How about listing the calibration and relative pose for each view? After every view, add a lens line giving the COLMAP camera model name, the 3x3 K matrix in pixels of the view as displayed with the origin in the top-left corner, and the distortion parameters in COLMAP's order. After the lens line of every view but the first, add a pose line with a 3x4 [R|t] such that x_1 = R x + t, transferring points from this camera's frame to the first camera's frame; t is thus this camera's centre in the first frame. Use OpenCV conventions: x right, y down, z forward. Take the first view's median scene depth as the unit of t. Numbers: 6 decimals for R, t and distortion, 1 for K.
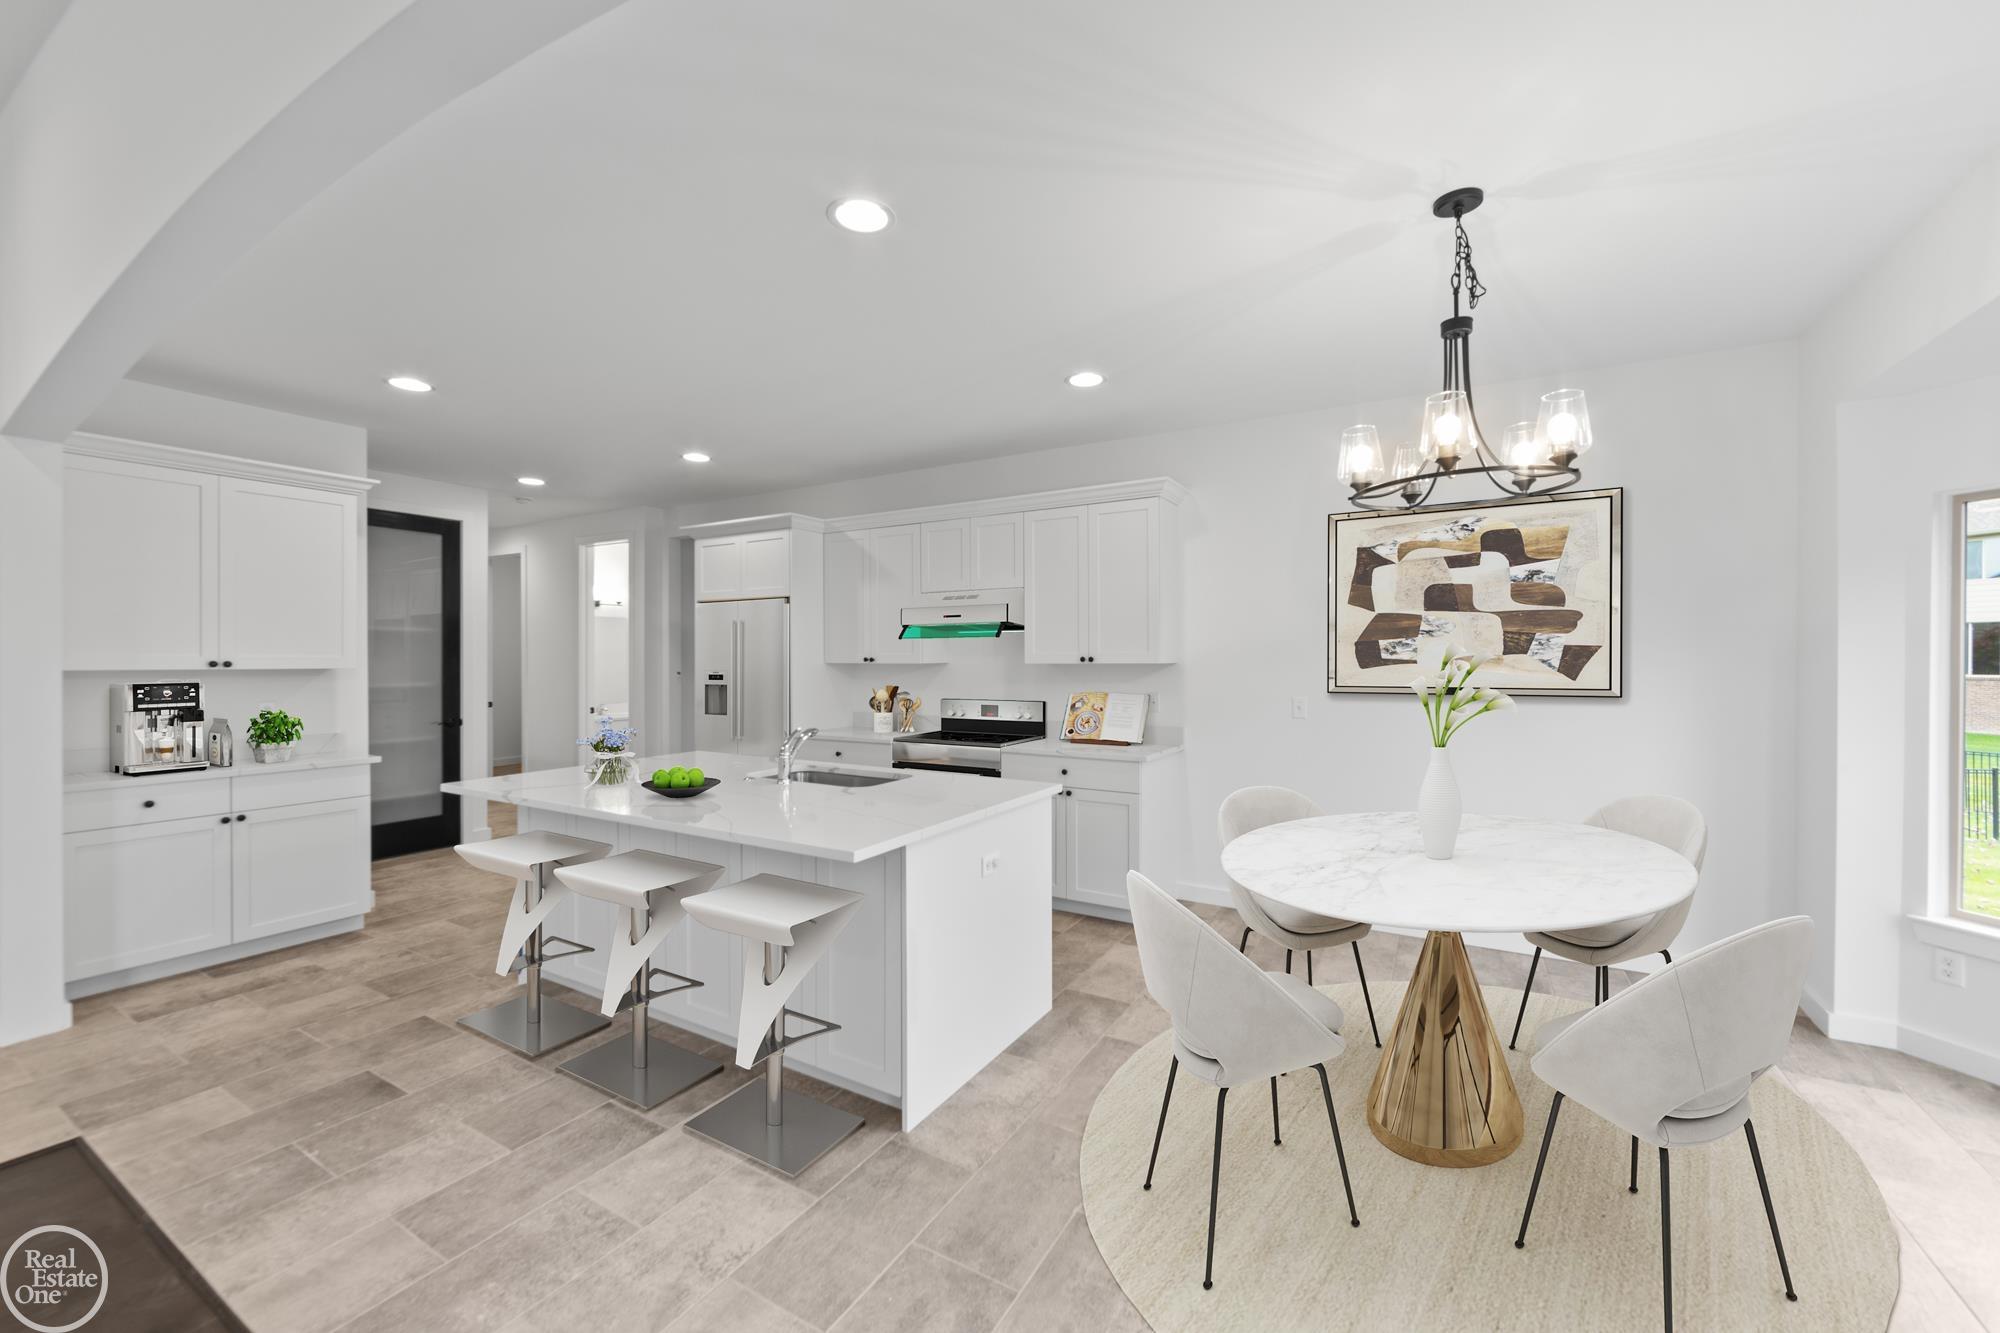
lens RADIAL K [[785.8, 0, 1000.0], [0, 785.8, 666.5], [0, 0, 1]] dist [0.050551, -0.000033]
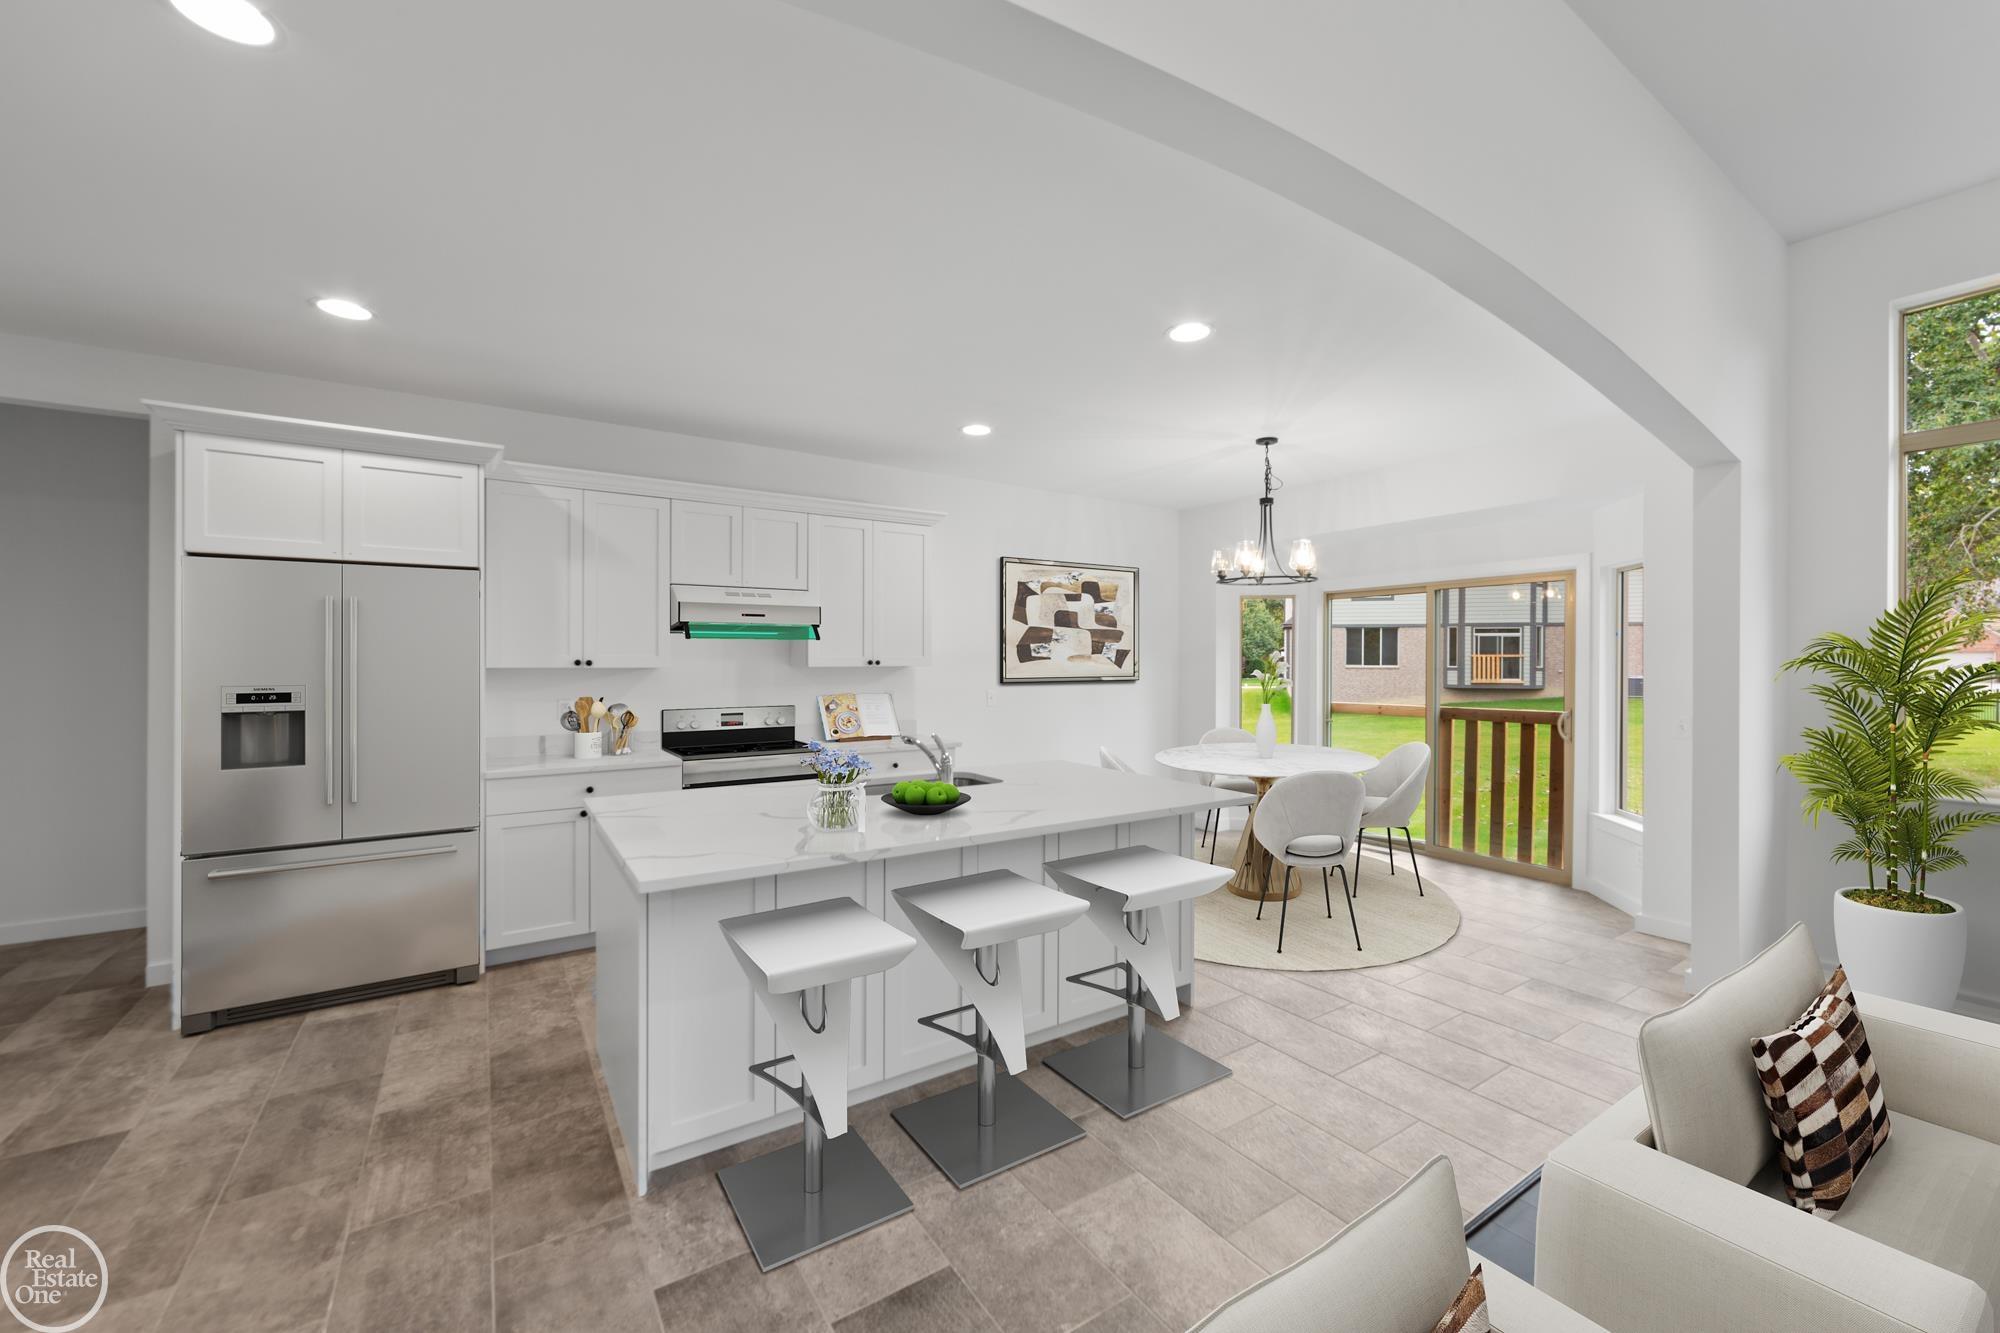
lens RADIAL K [[749.0, 0, 1000.0], [0, 749.0, 666.5], [0, 0, 1]] dist [-0.000106, -0.000009]
pose [[0.439286, -0.021094, 0.898100, -0.863498], [0.008938, 0.999777, 0.019110, -0.019547], [-0.898303, -0.000367, 0.439377, 0.442142]]
